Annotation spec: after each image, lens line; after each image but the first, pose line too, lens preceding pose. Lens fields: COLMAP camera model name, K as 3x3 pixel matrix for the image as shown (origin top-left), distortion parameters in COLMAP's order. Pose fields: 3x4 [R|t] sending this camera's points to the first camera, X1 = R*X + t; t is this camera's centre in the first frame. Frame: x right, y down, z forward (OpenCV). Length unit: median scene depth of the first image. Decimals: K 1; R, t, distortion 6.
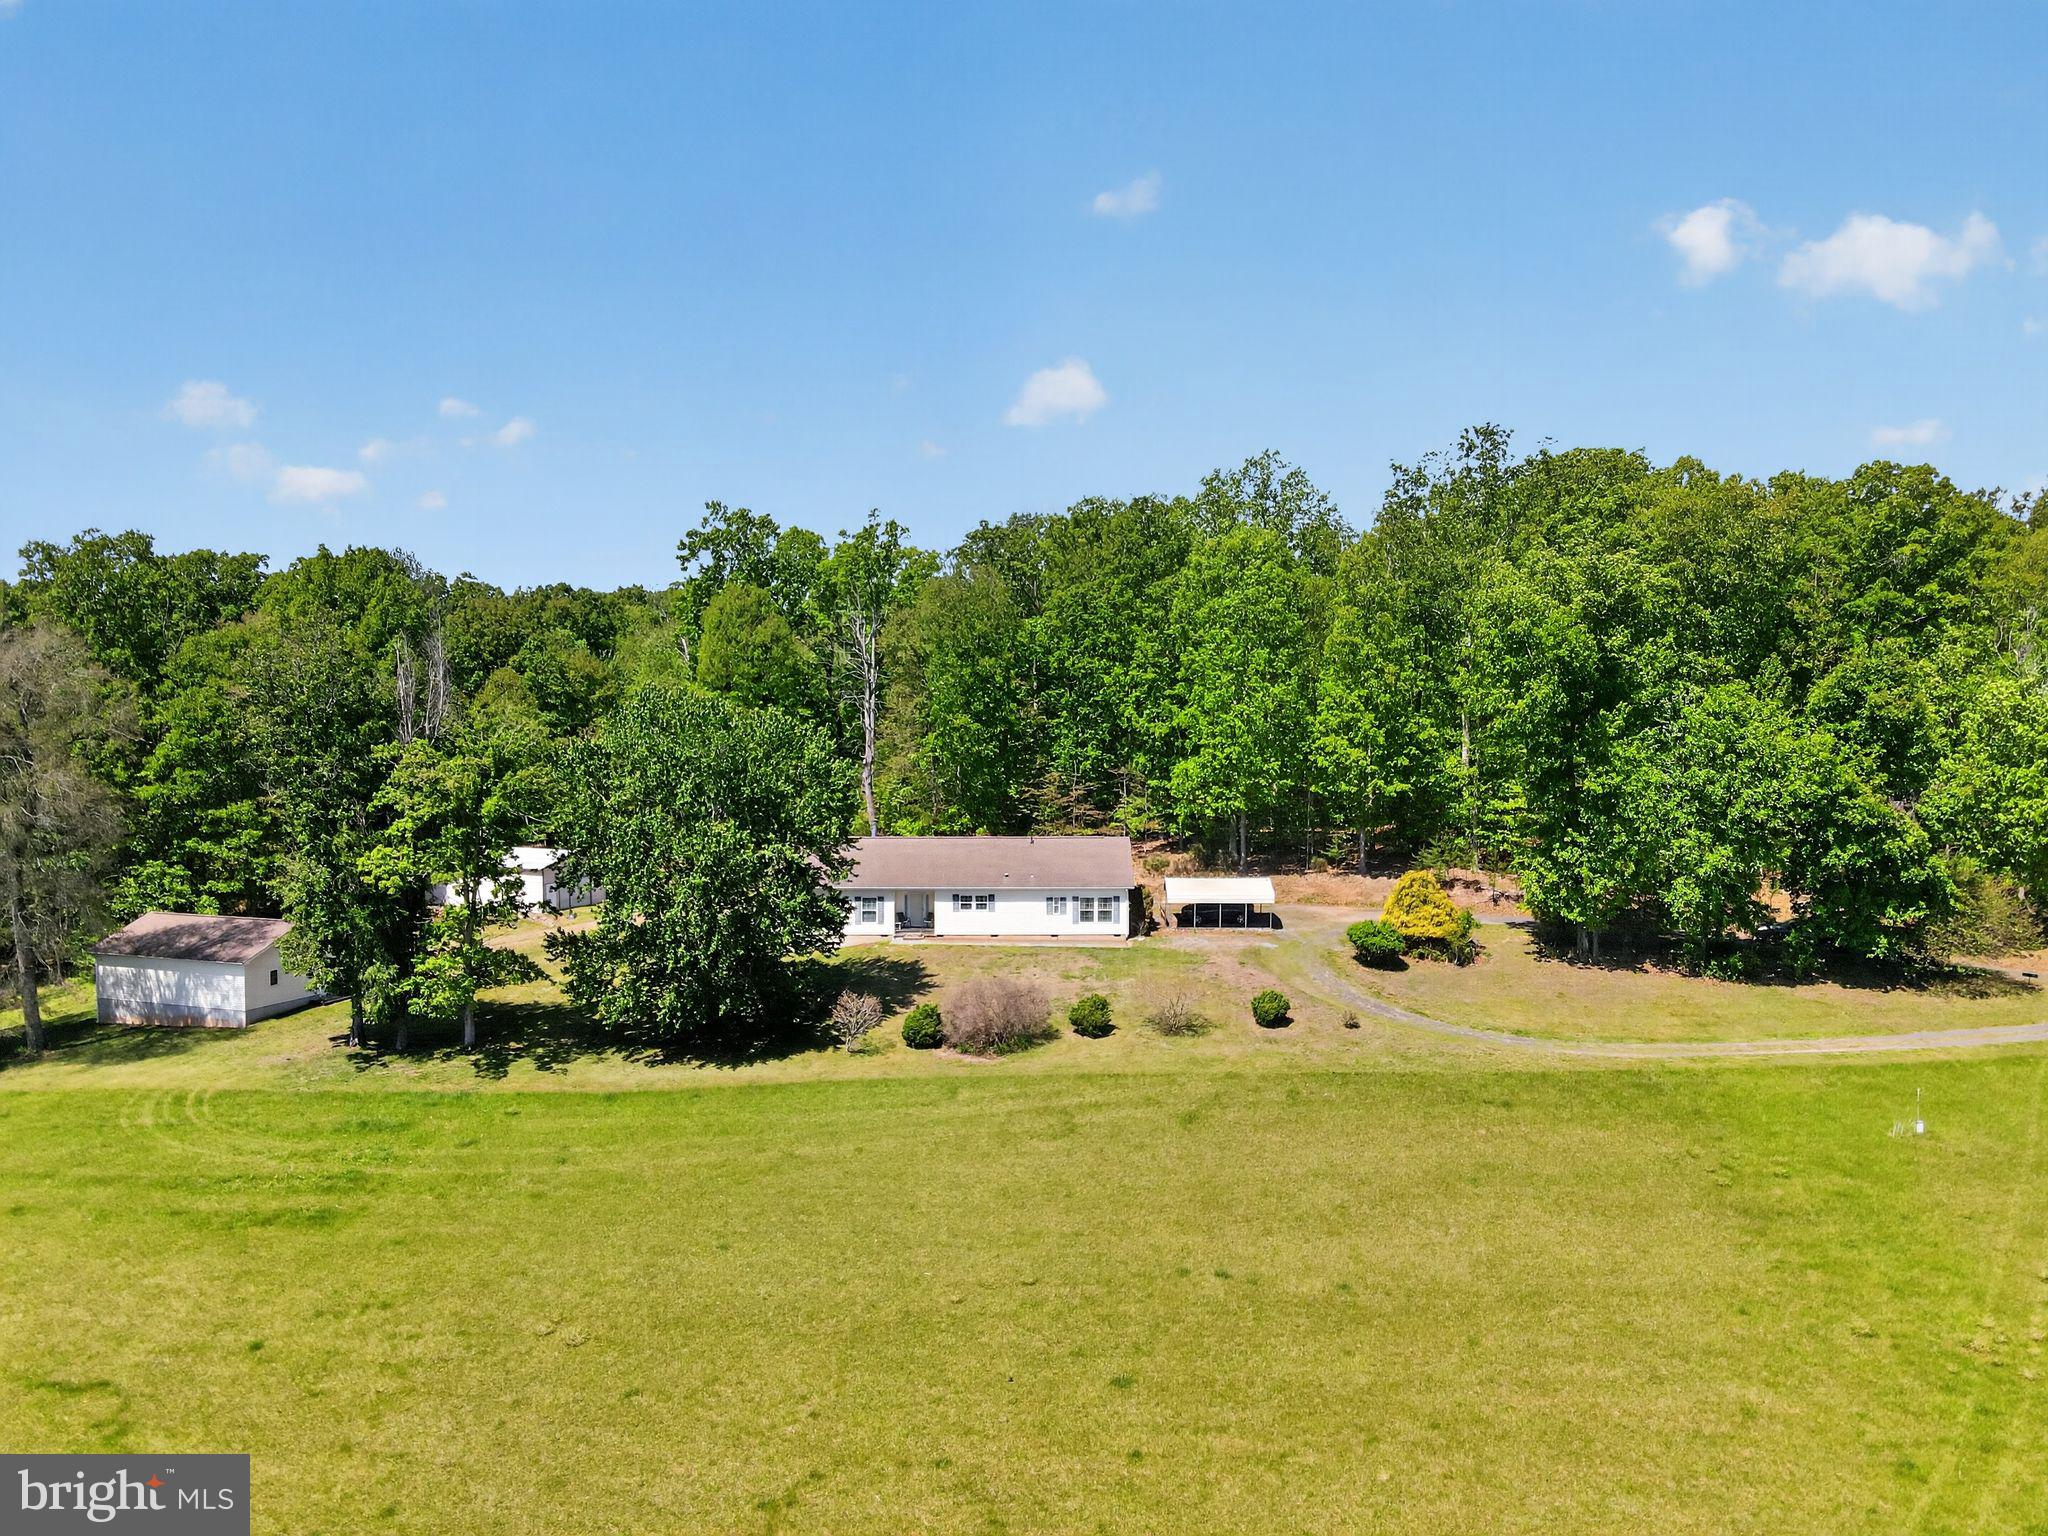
lens RADIAL K [[1513.2, 0, 1021.3], [0, 1513.2, 776.4], [0, 0, 1]] dist [-0.008720, 0.048846]
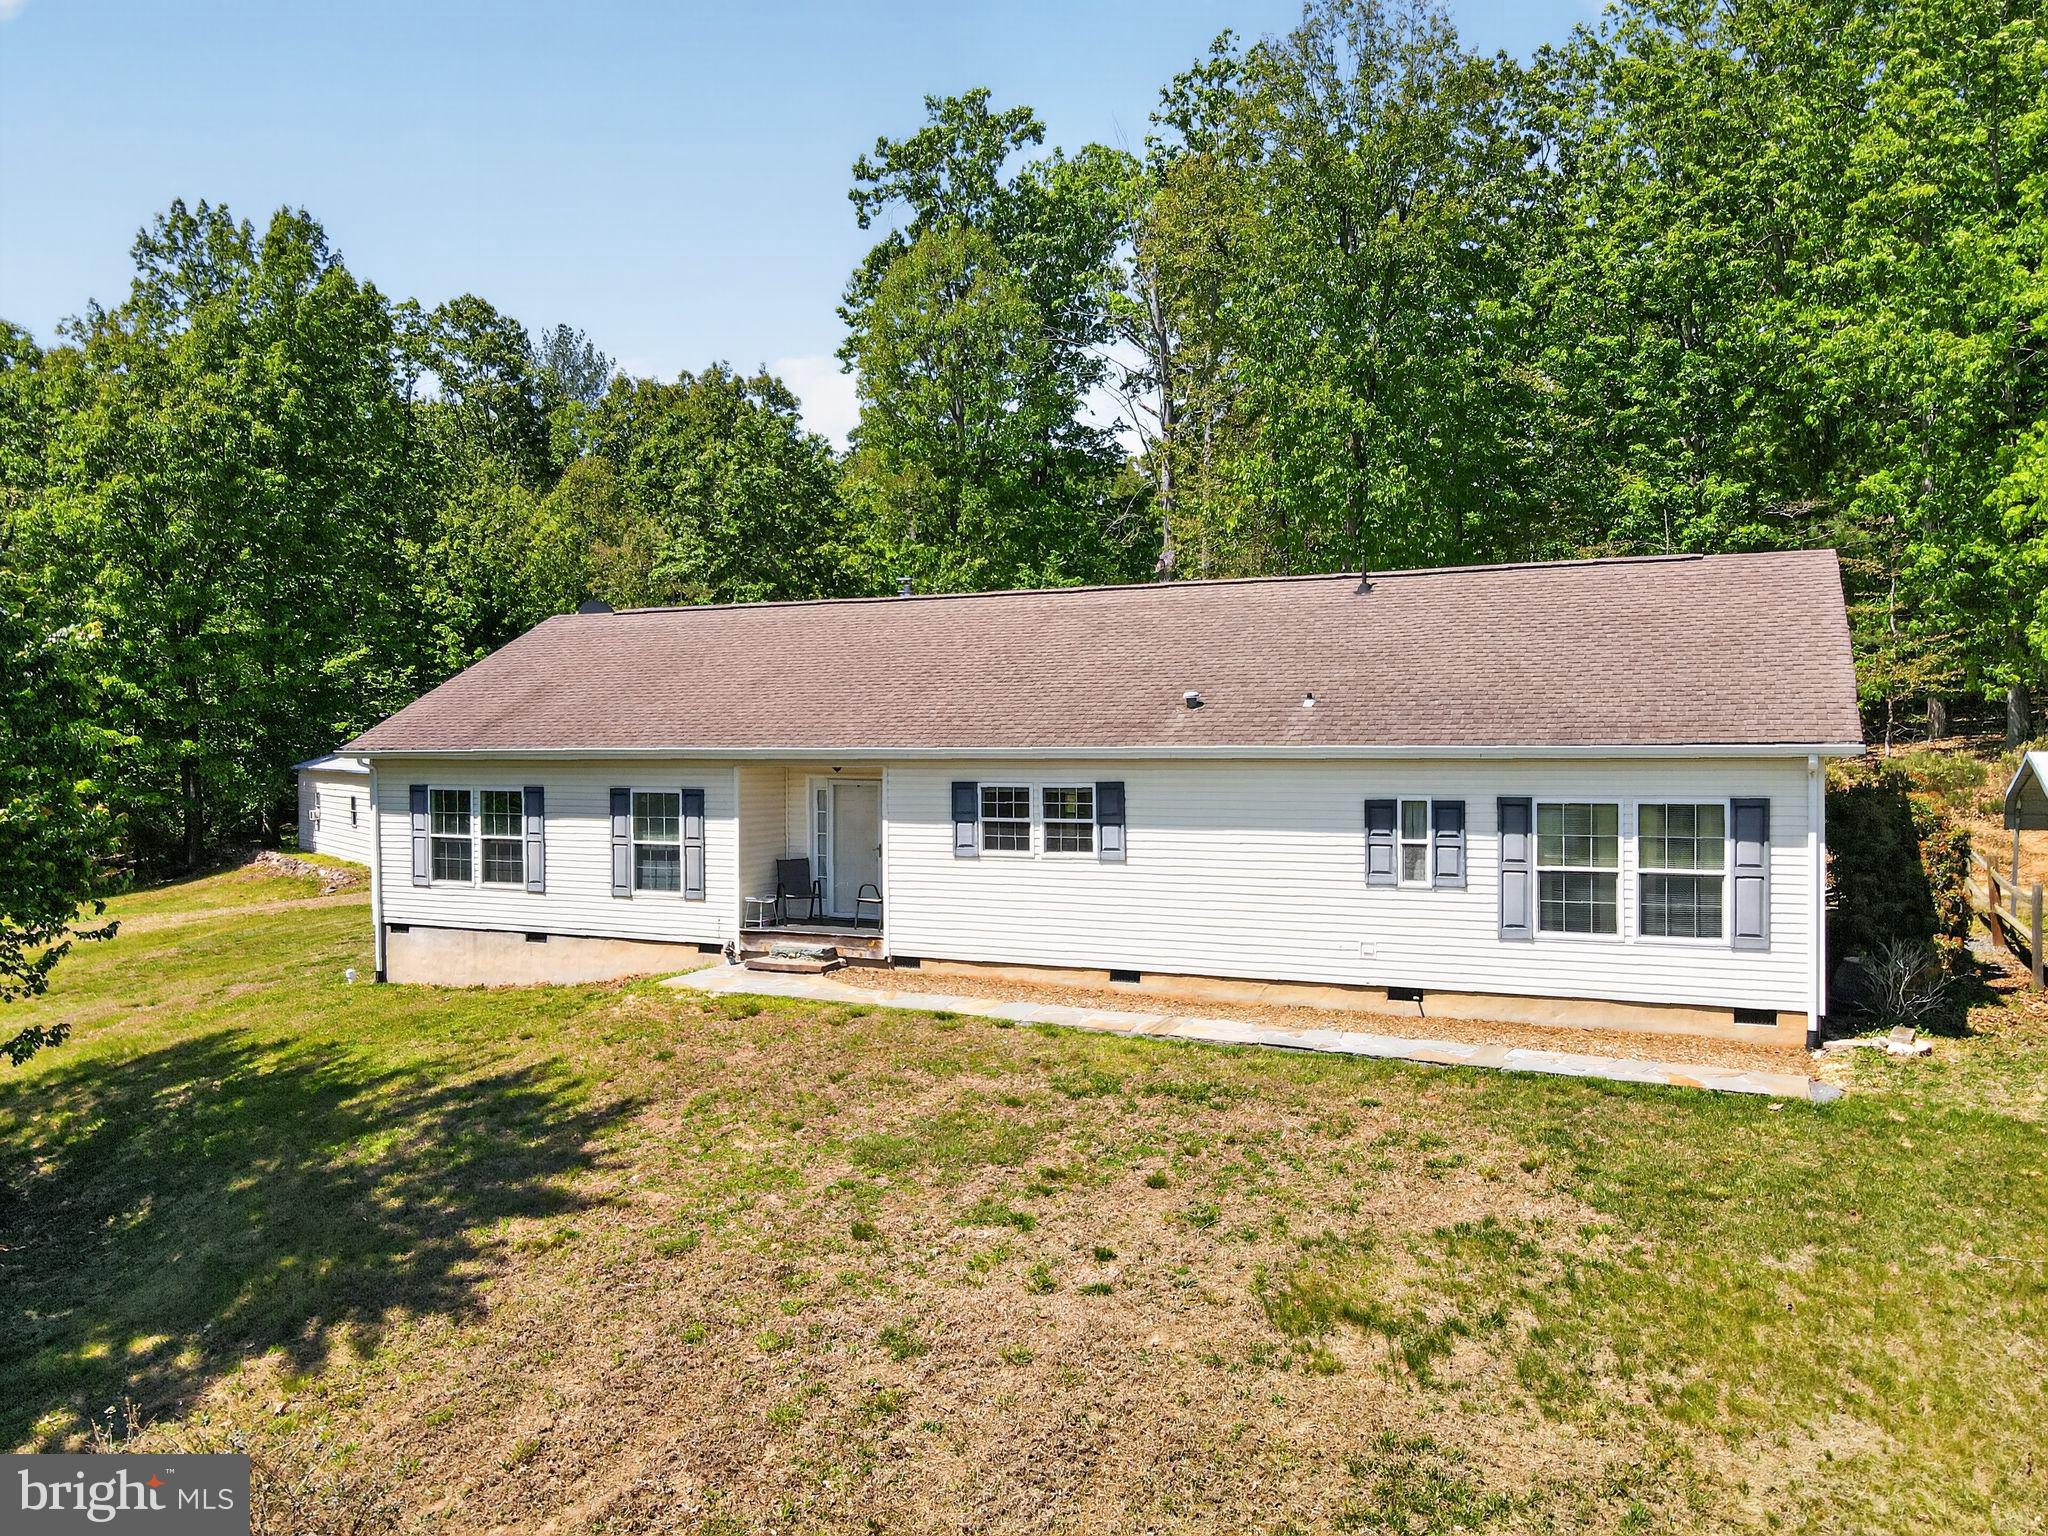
lens RADIAL K [[1513.2, 0, 1021.3], [0, 1513.2, 776.4], [0, 0, 1]] dist [-0.008720, 0.048846]
pose [[0.913956, 0.008301, -0.405729, 0.058579], [-0.016892, 0.999702, -0.017599, 0.083362], [0.405462, 0.022939, 0.913824, 0.823777]]
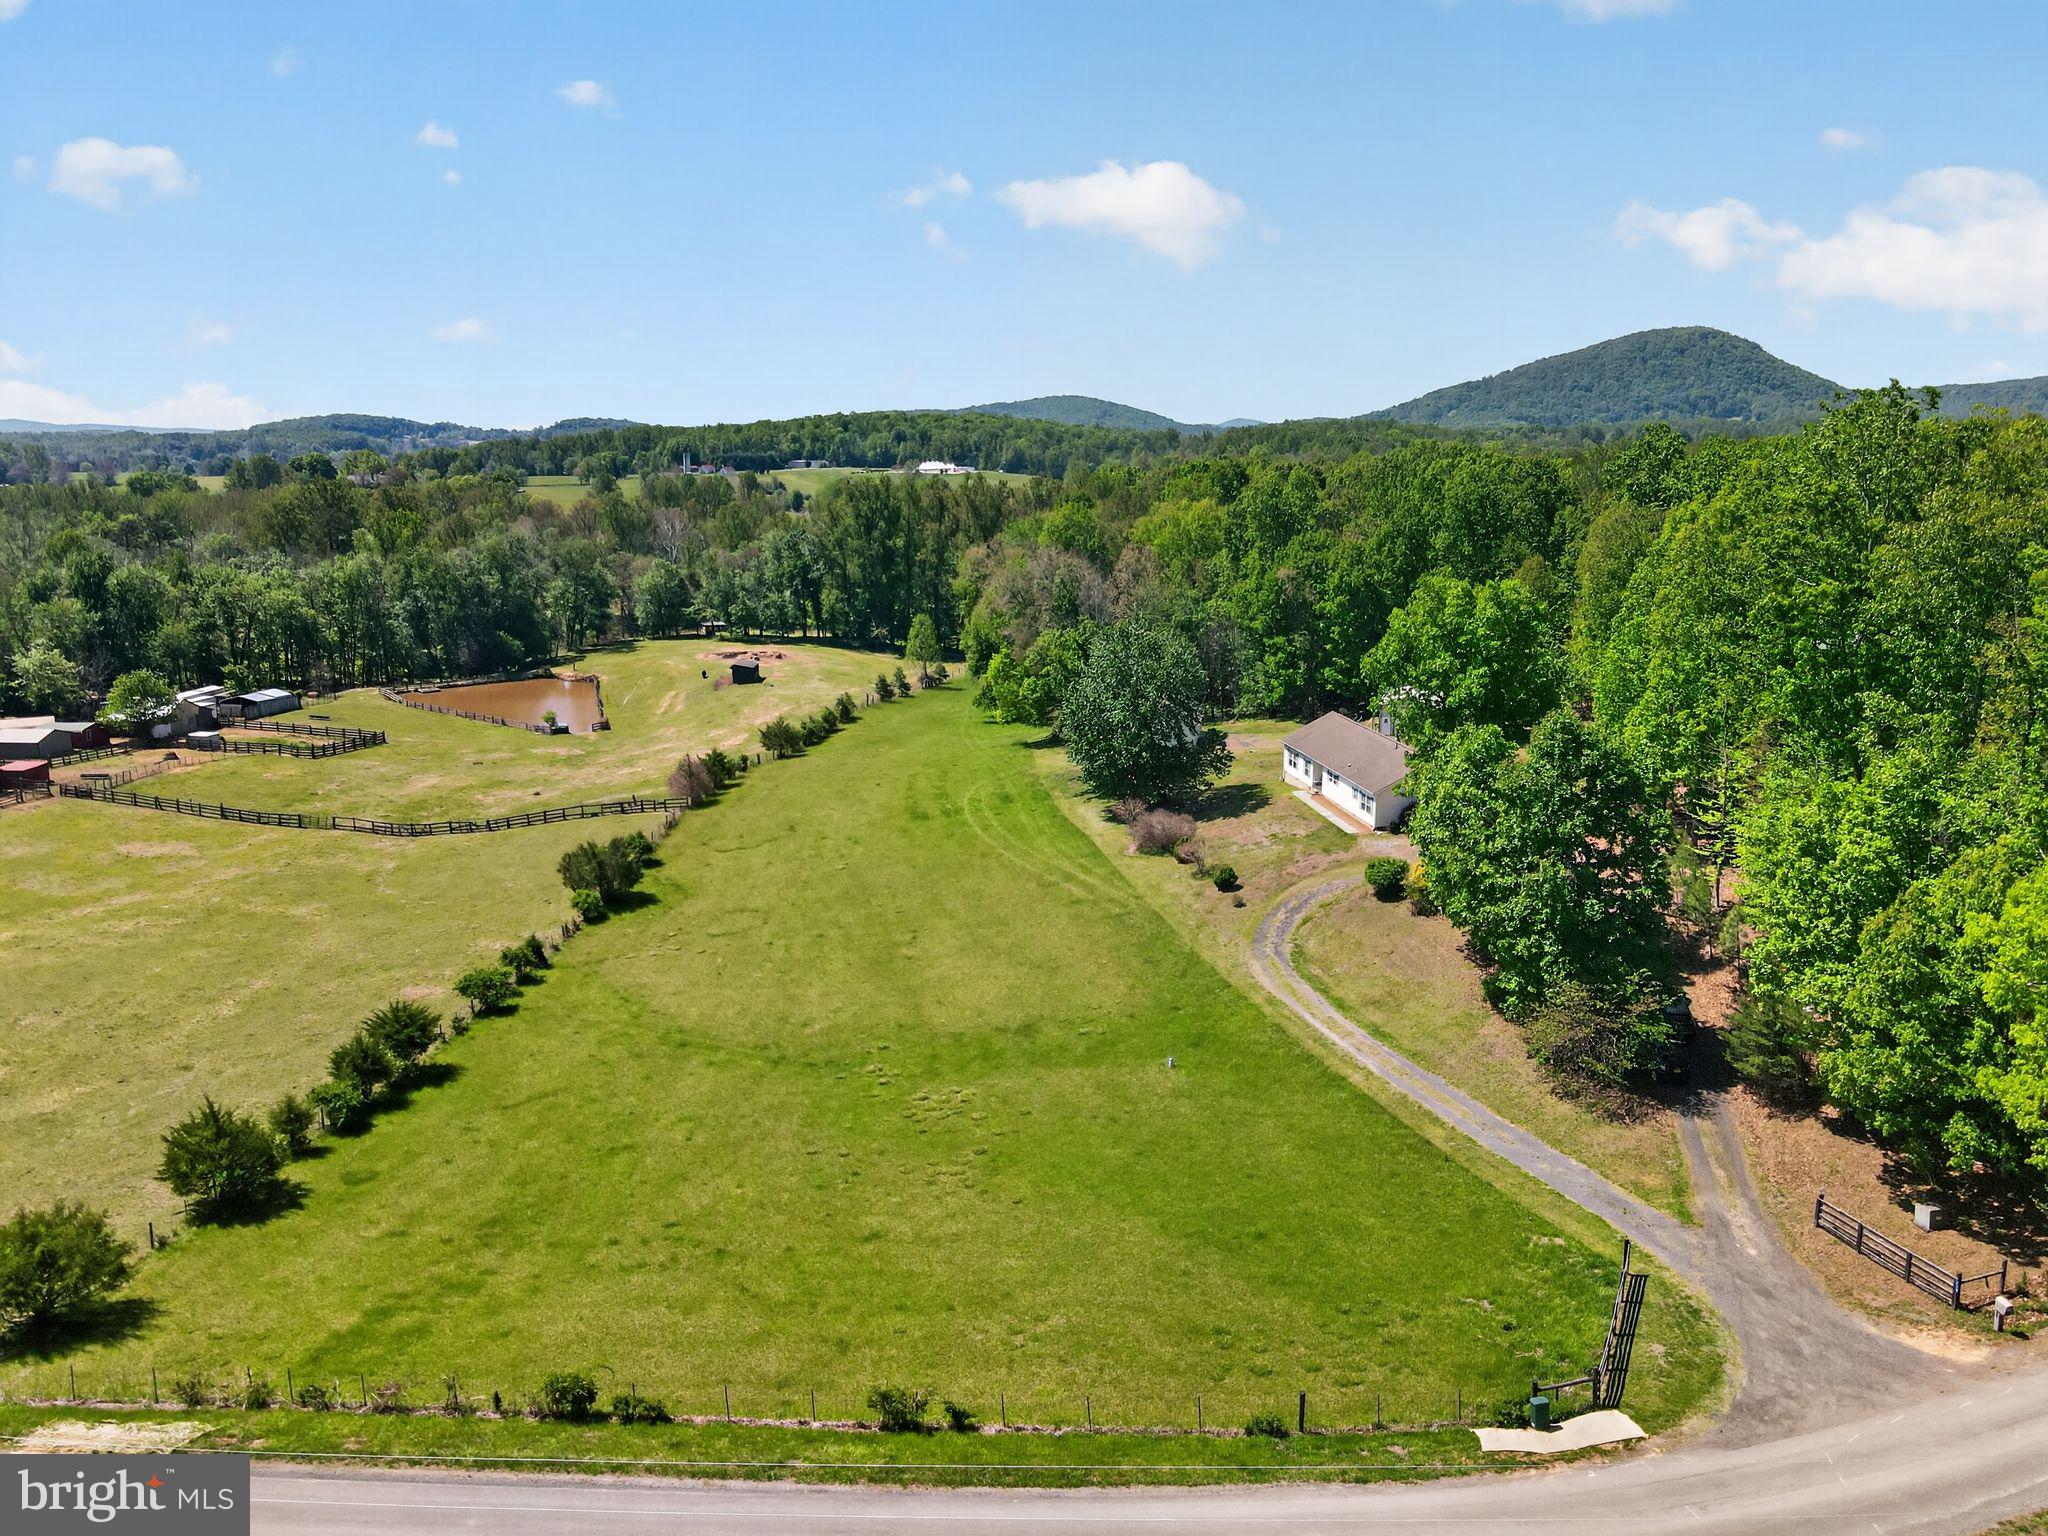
lens RADIAL K [[1513.2, 0, 1021.3], [0, 1513.2, 776.4], [0, 0, 1]] dist [-0.008720, 0.048846]
pose [[0.194632, 0.219065, -0.956101, 1.323339], [-0.047755, 0.975702, 0.213834, -0.217847], [0.979713, 0.004040, 0.200364, 0.439360]]
